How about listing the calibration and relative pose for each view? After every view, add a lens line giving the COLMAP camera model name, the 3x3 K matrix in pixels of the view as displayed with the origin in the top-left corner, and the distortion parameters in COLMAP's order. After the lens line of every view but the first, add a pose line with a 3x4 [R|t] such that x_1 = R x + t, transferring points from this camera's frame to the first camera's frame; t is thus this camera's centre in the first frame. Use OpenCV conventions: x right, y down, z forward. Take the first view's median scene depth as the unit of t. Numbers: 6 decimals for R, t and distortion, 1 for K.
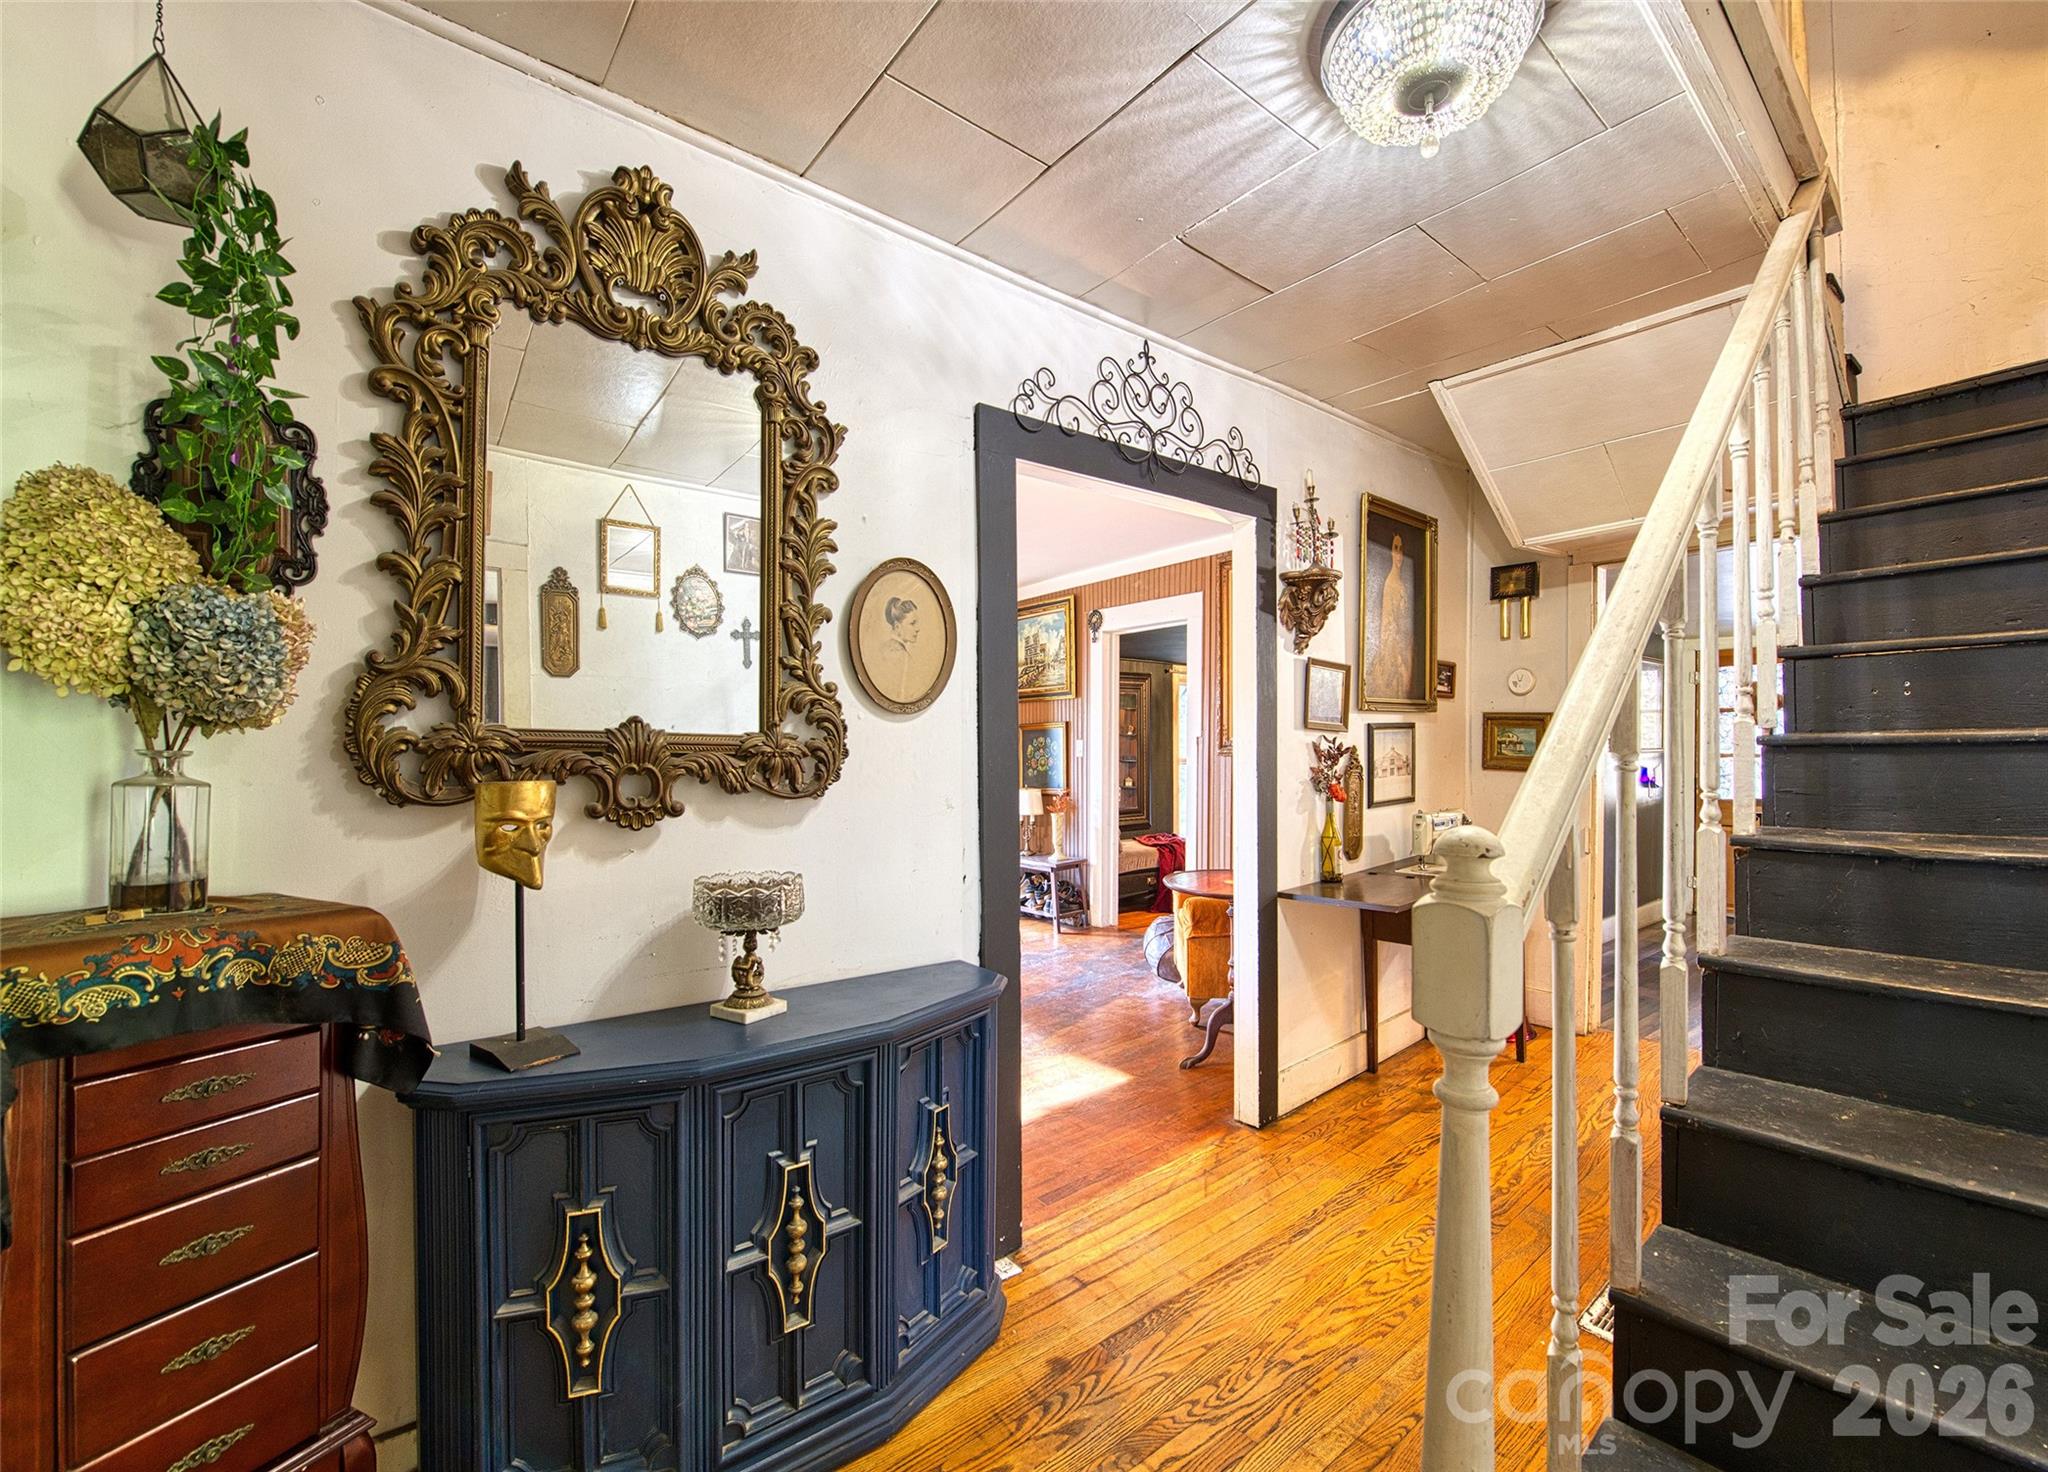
lens RADIAL K [[823.1, 0, 1016.8], [0, 823.1, 737.1], [0, 0, 1]] dist [-0.001836, -0.008672]
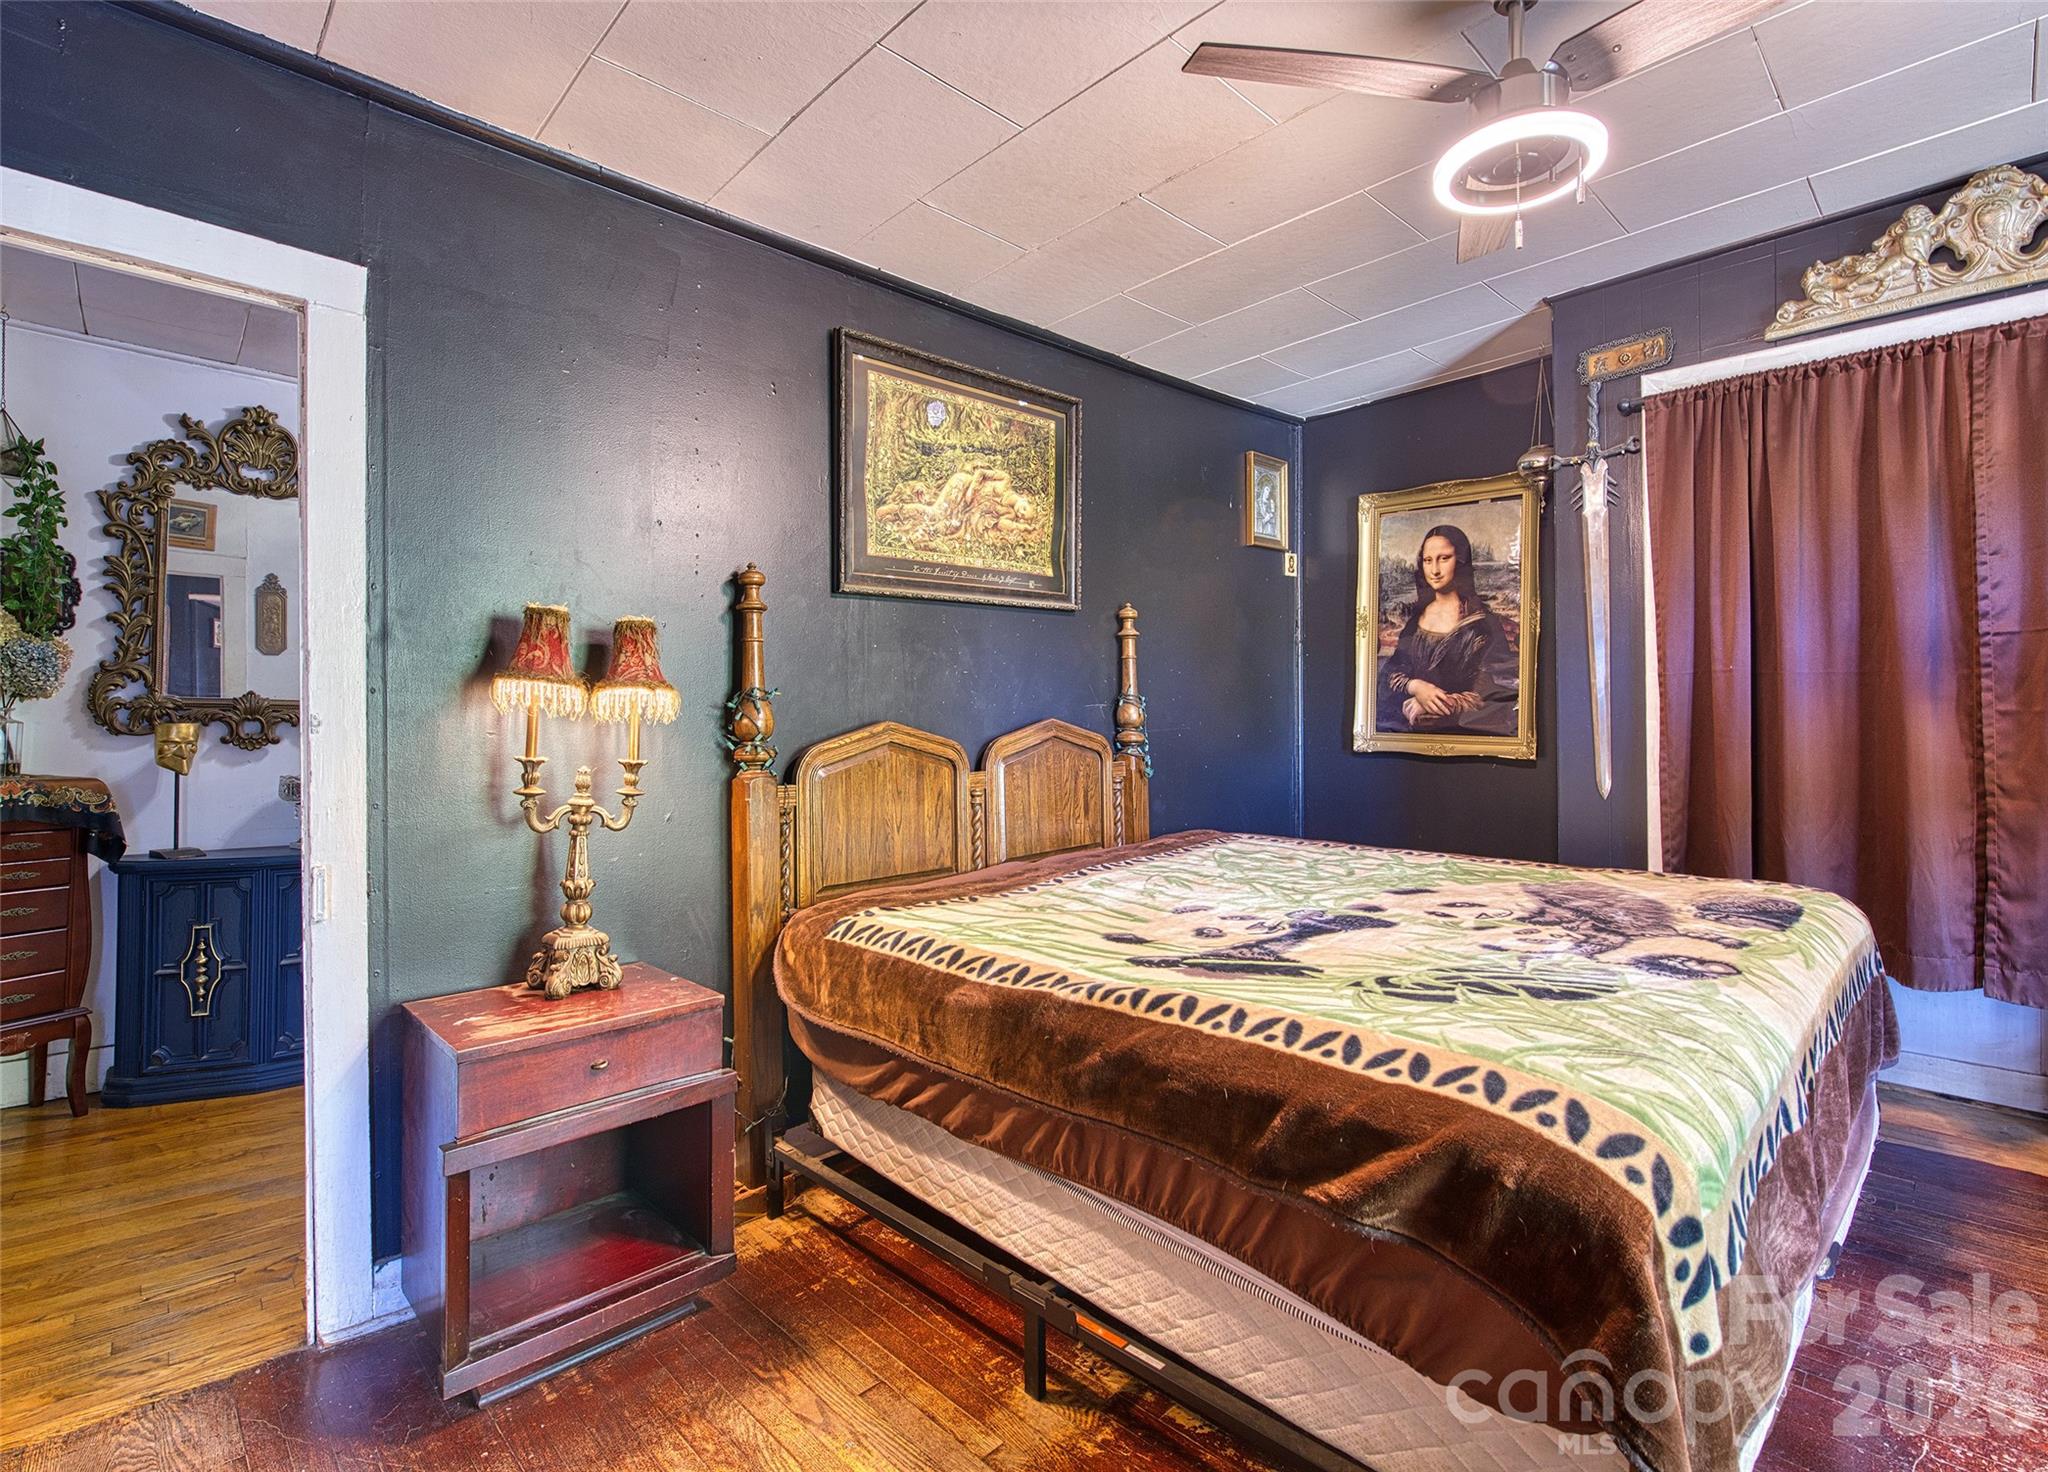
lens RADIAL K [[987.0, 0, 1018.6], [0, 987.0, 675.5], [0, 0, 1]] dist [-0.001724, -0.000502]
pose [[0.998845, 0.002815, 0.047964, 1.399134], [-0.001857, 0.999798, -0.020015, -0.020484], [-0.048011, 0.019903, 0.998649, -1.591366]]
